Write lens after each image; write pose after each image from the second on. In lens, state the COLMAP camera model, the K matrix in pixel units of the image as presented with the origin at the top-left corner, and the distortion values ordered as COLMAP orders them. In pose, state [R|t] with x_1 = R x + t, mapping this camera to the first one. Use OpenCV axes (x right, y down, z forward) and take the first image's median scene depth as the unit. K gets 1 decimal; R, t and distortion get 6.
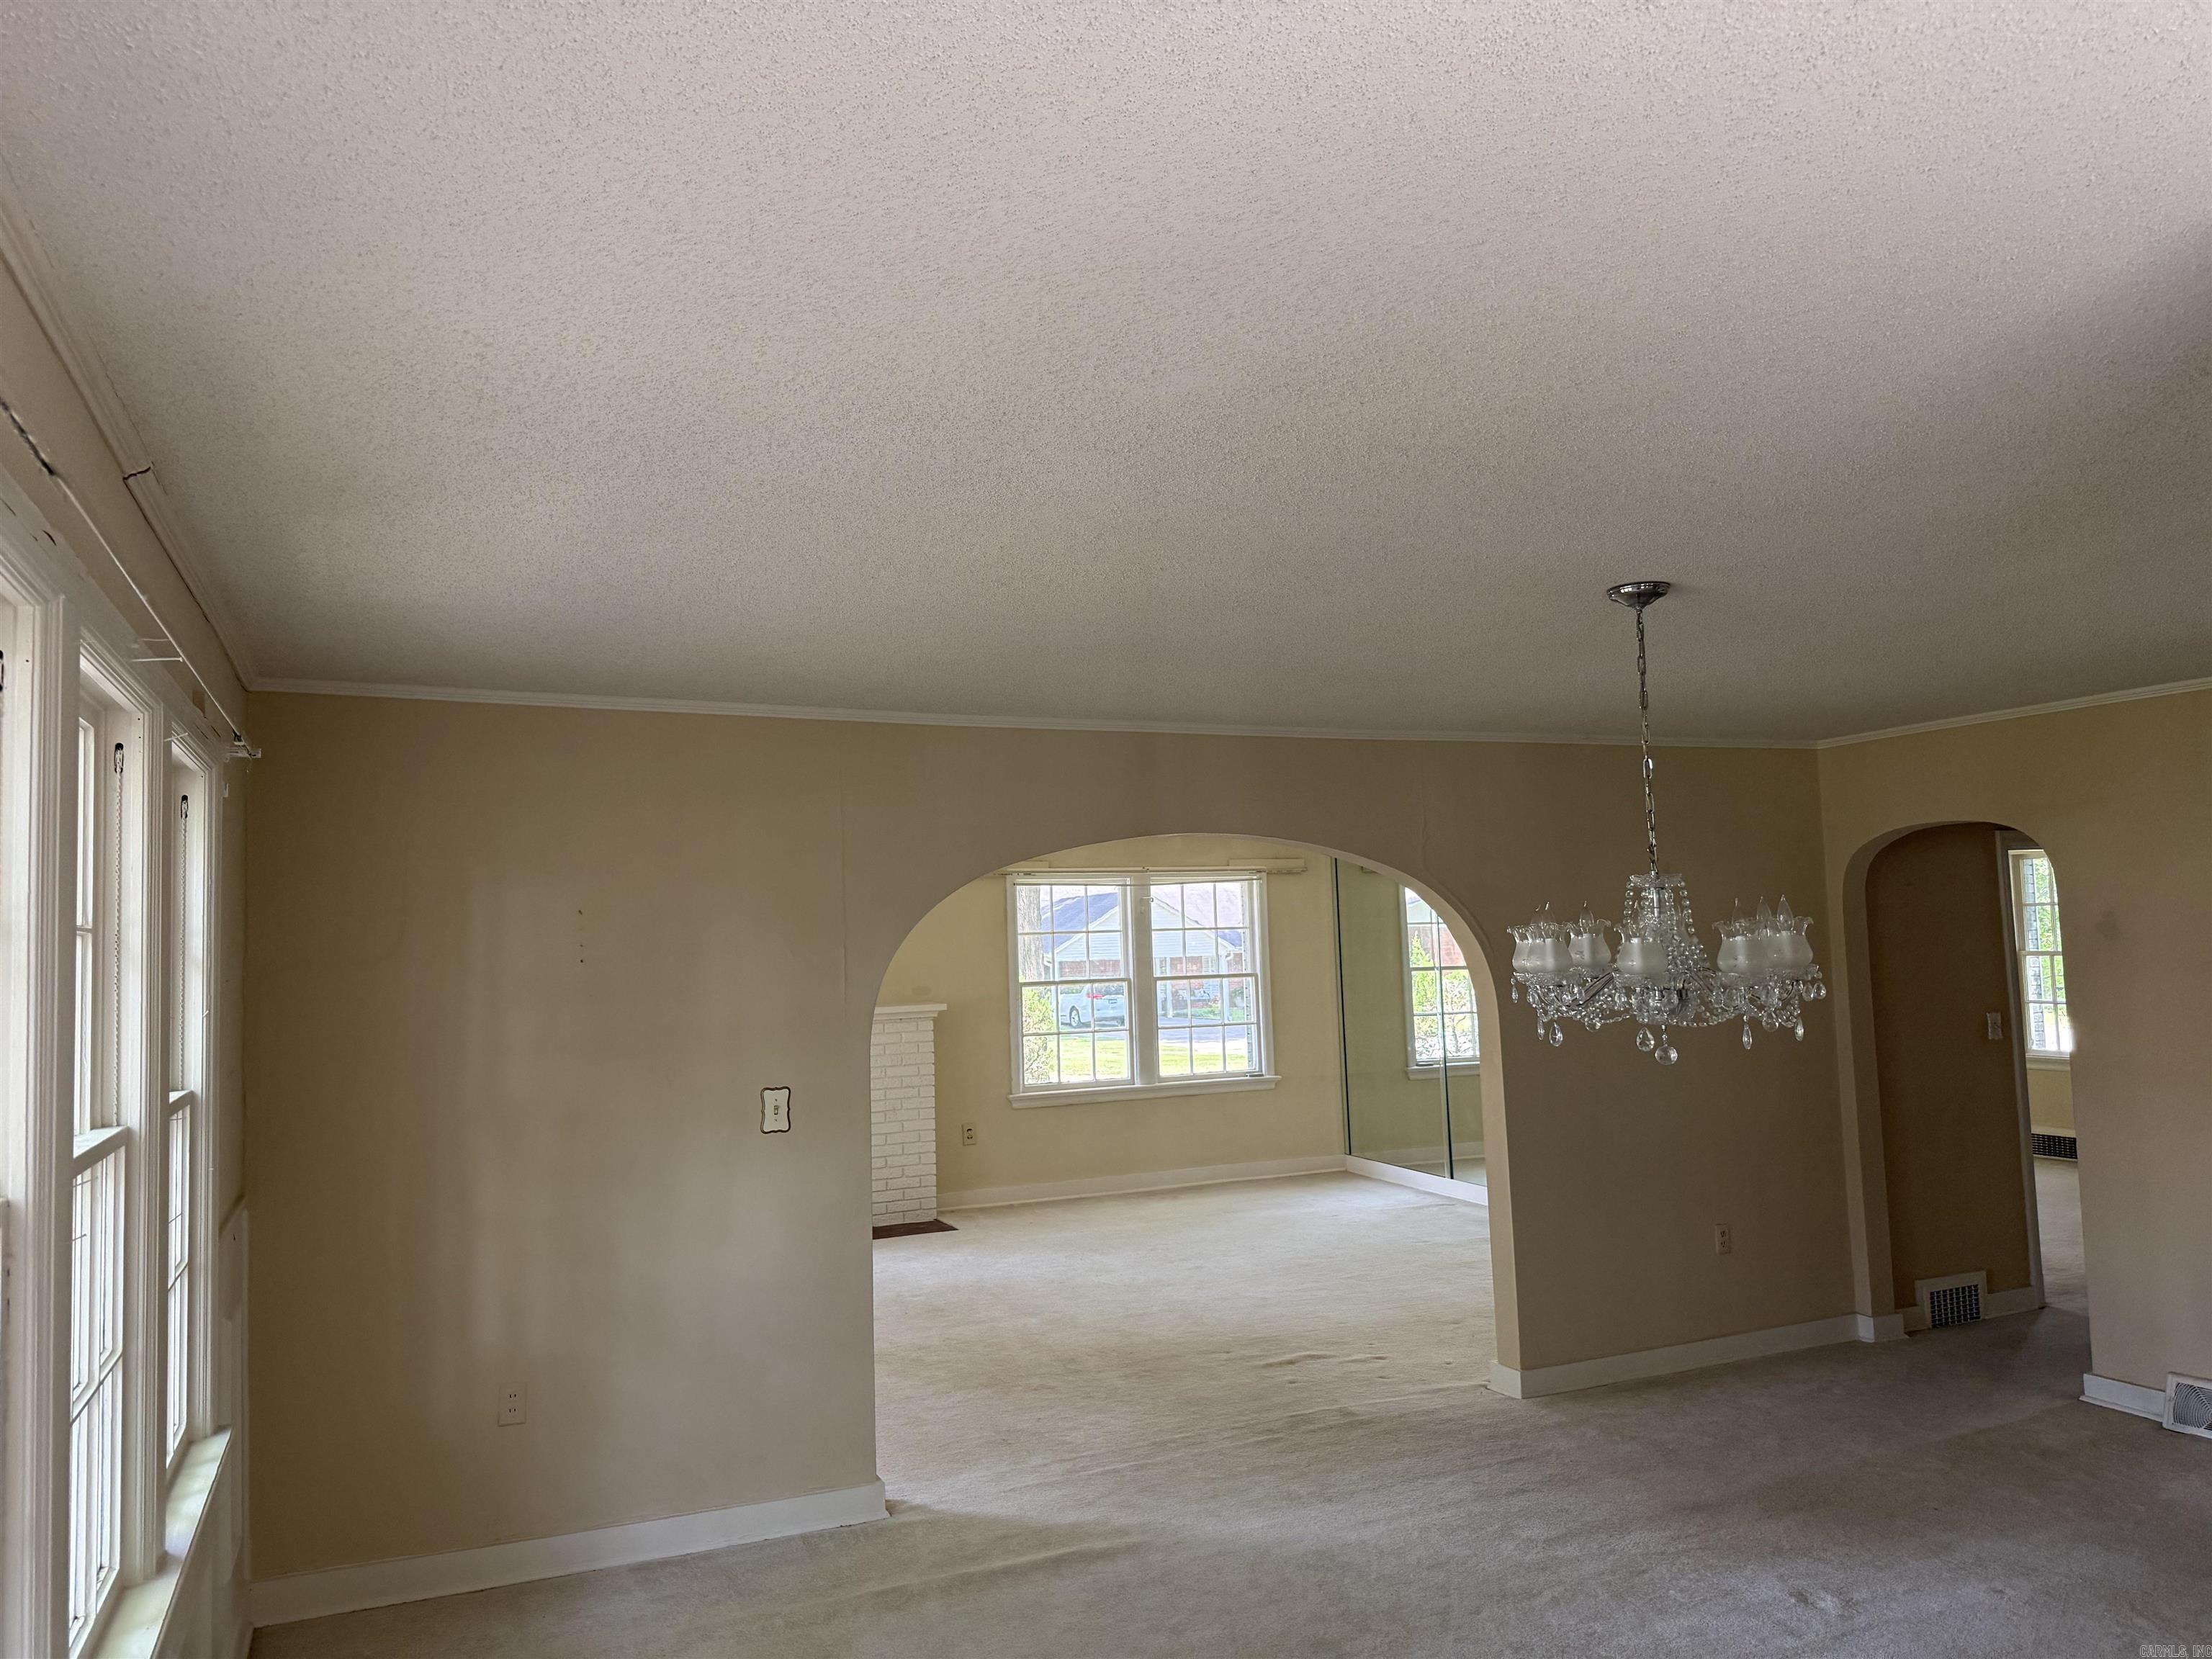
lens RADIAL K [[1540.5, 0, 1103.1], [0, 1540.5, 775.0], [0, 0, 1]] dist [0.107471, -0.128901]
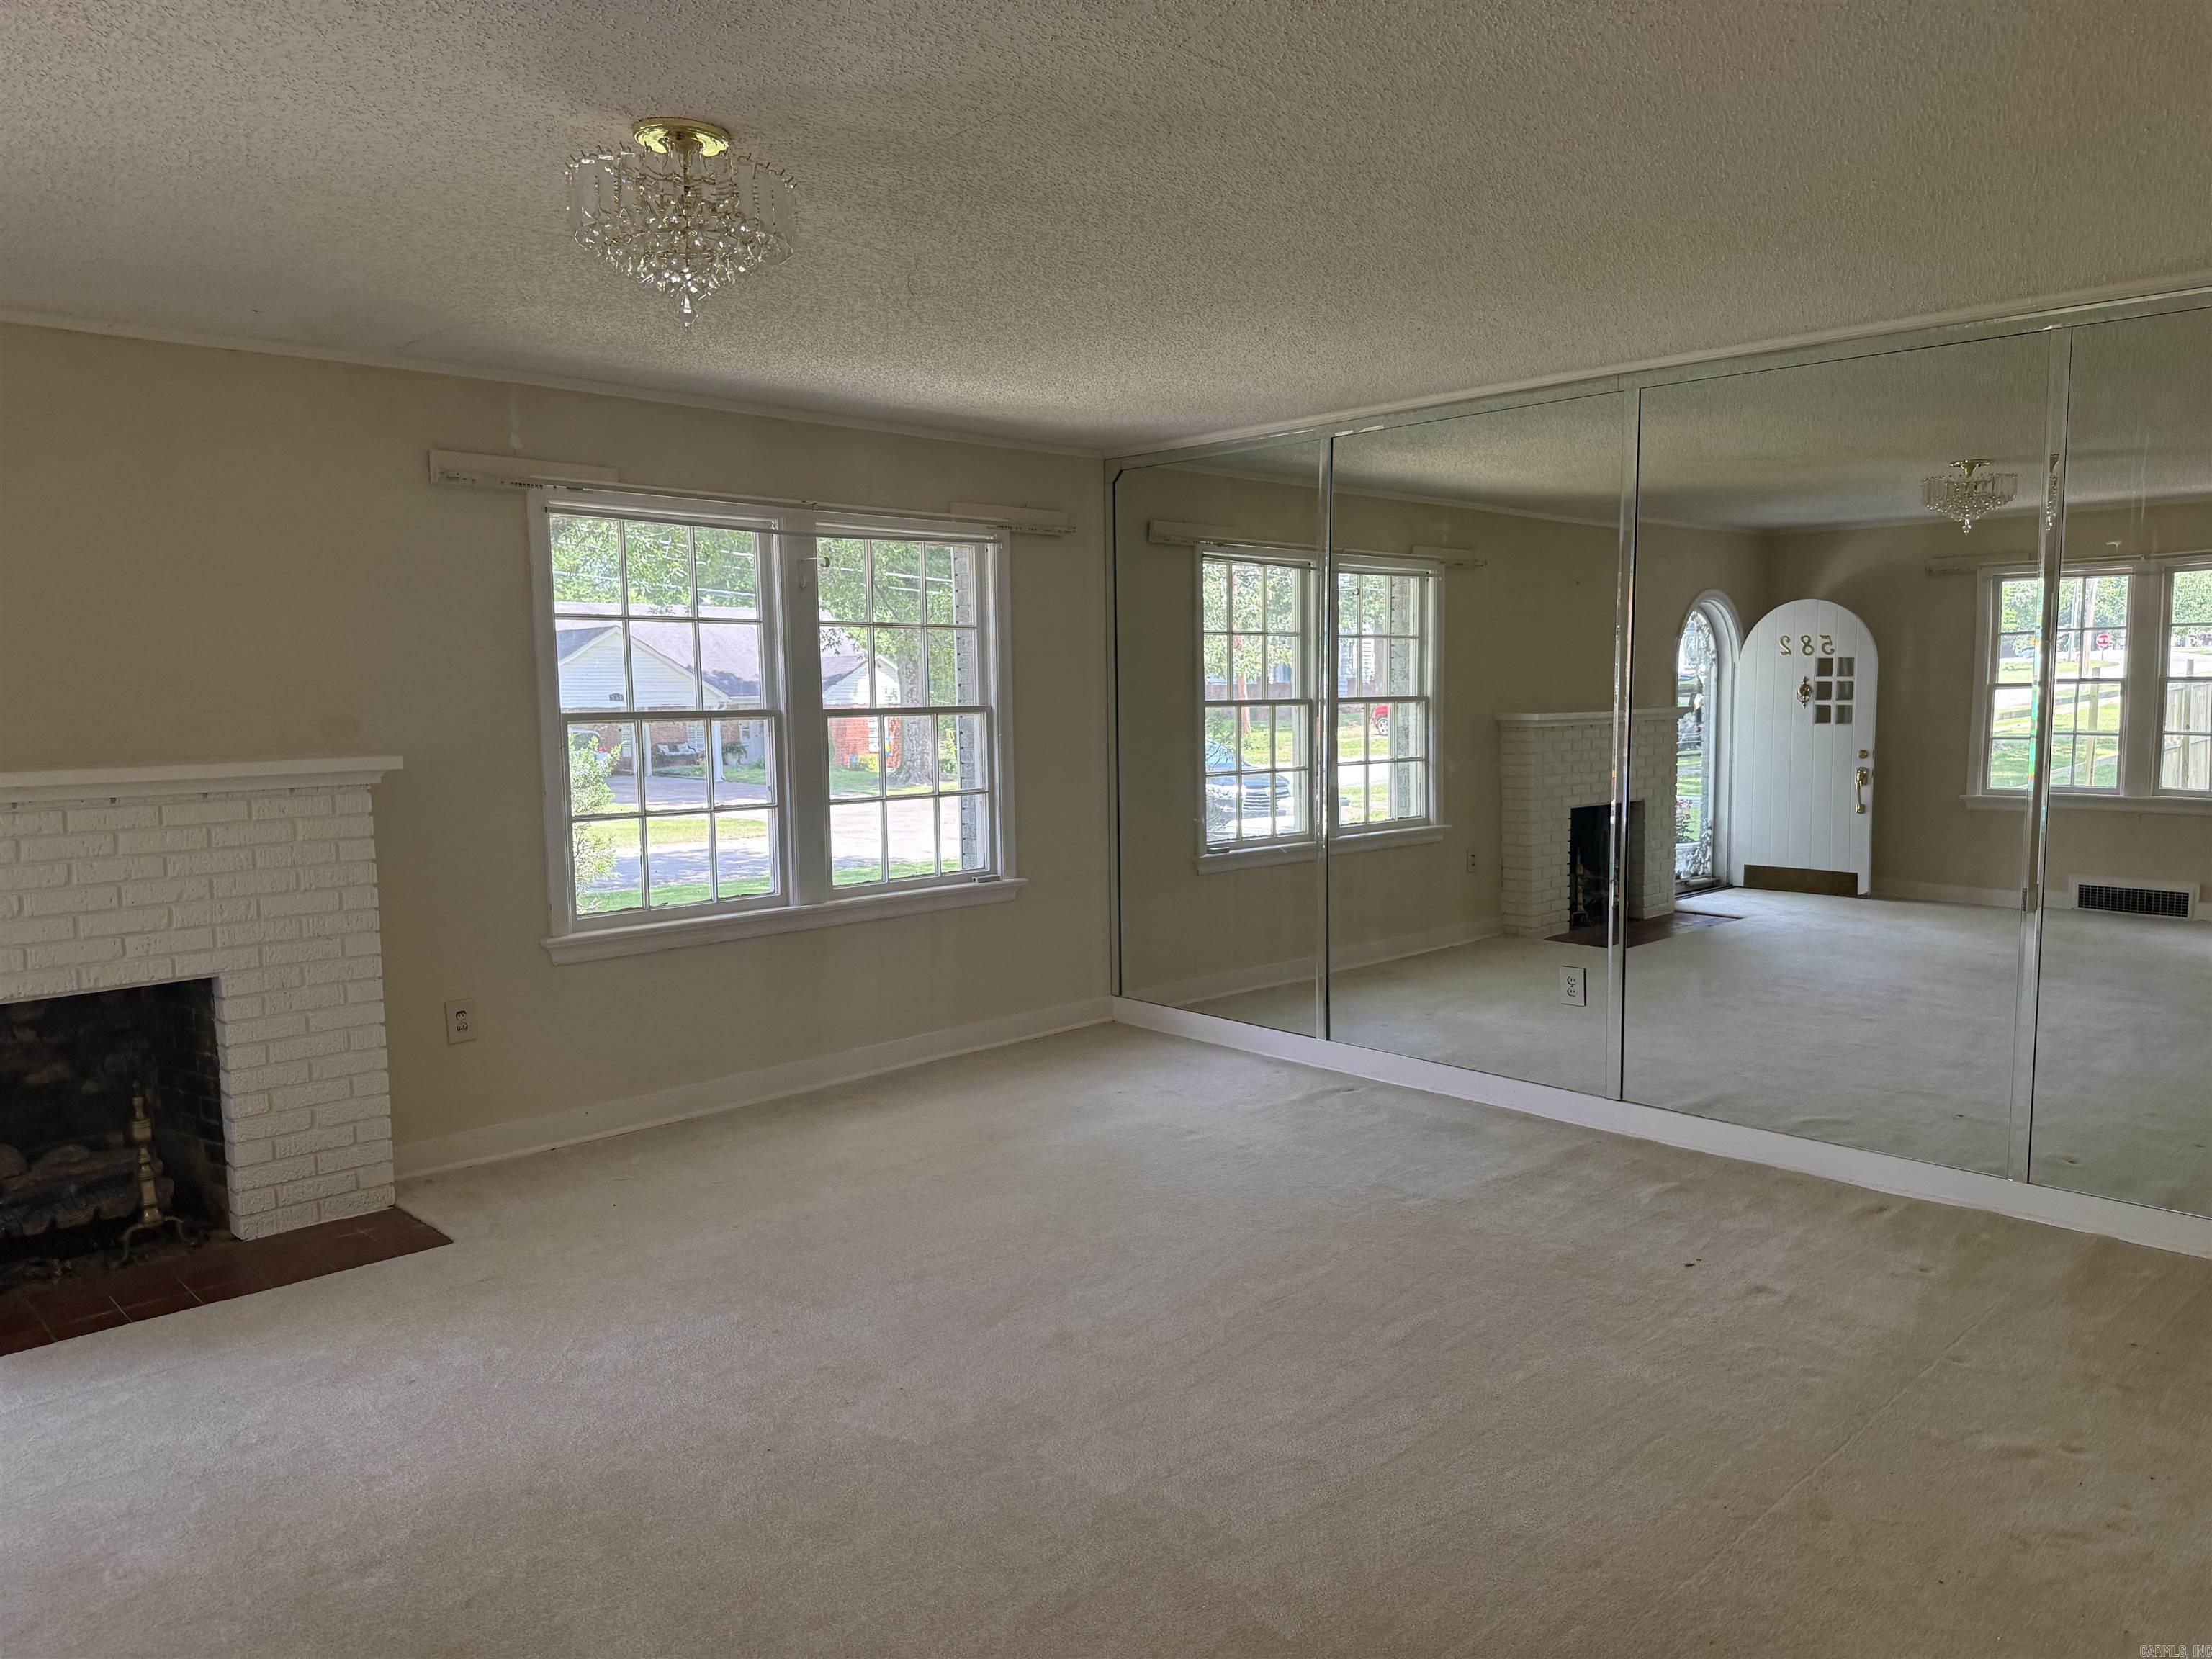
lens RADIAL K [[1528.0, 0, 1108.4], [0, 1528.0, 832.8], [0, 0, 1]] dist [0.063776, -0.077218]
pose [[0.937054, -0.016897, 0.348776, -0.116991], [-0.050671, 0.981676, 0.183696, 0.136424], [-0.345489, -0.189806, 0.919027, 0.906338]]
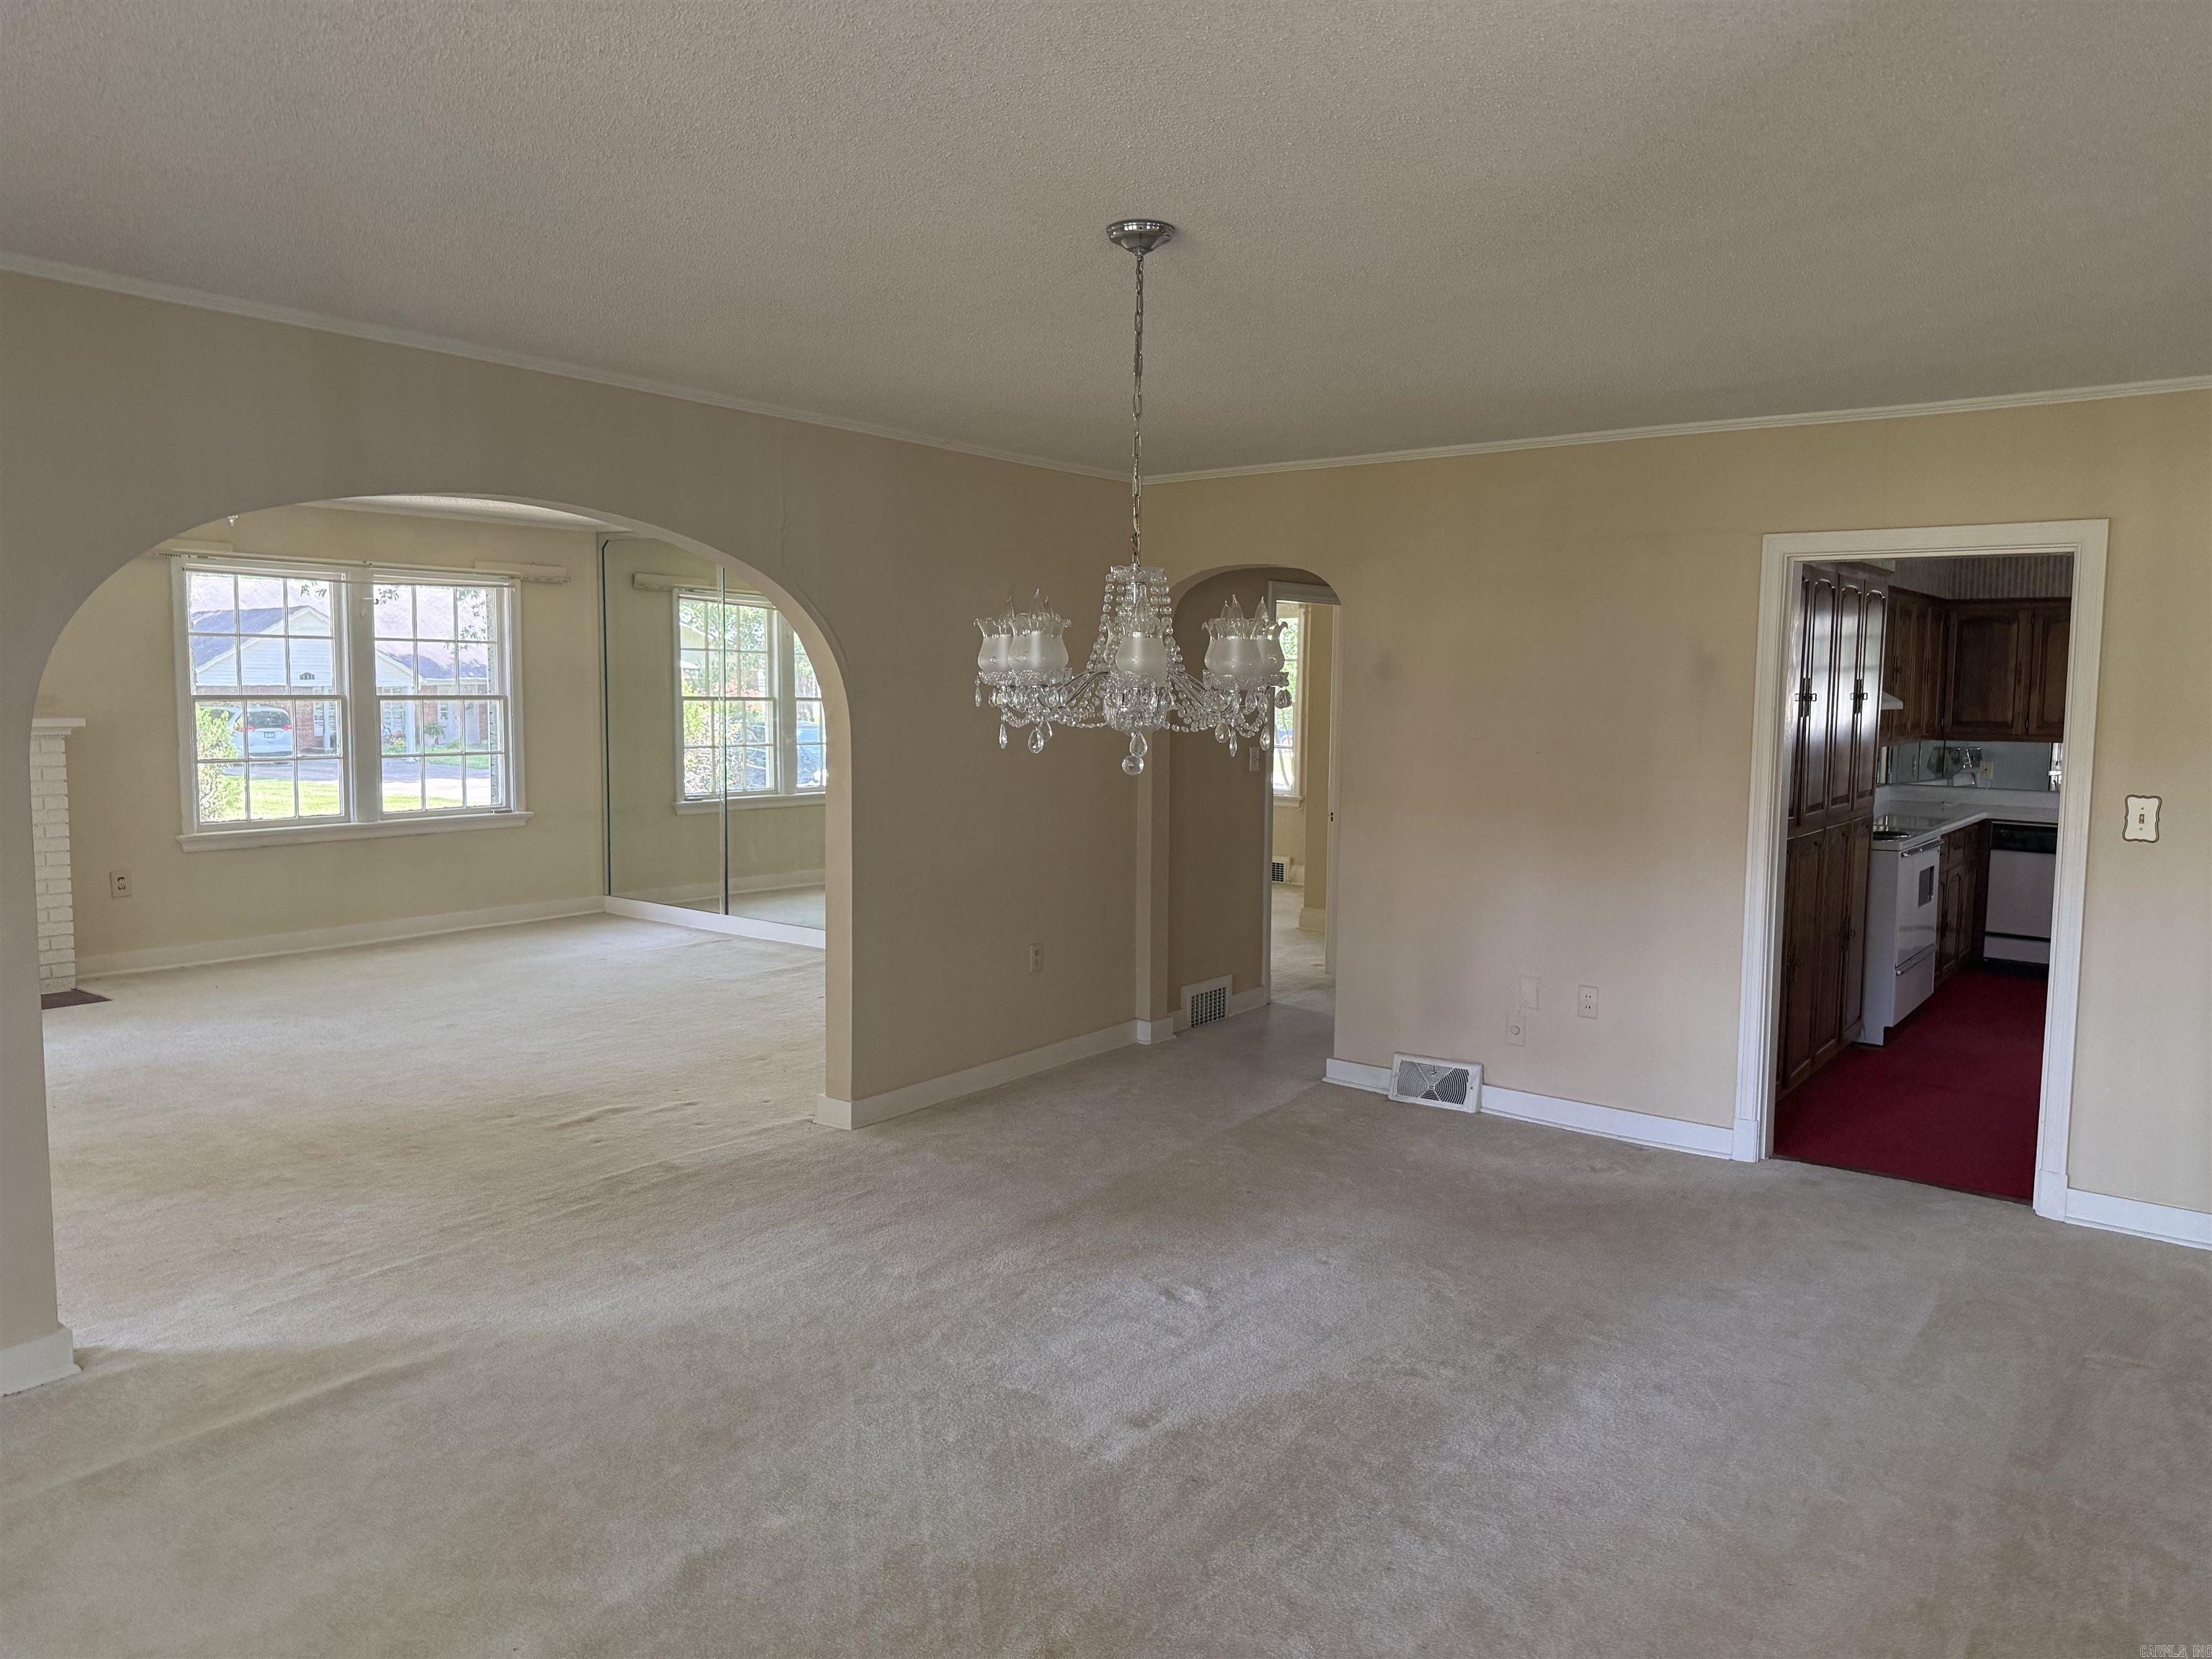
lens RADIAL K [[1582.3, 0, 1103.0], [0, 1582.3, 806.7], [0, 0, 1]] dist [0.009615, -0.017049]
pose [[0.881229, -0.002431, 0.472683, -0.049557], [-0.083675, 0.983392, 0.161053, 0.039103], [-0.465224, -0.181476, 0.866391, 0.138368]]
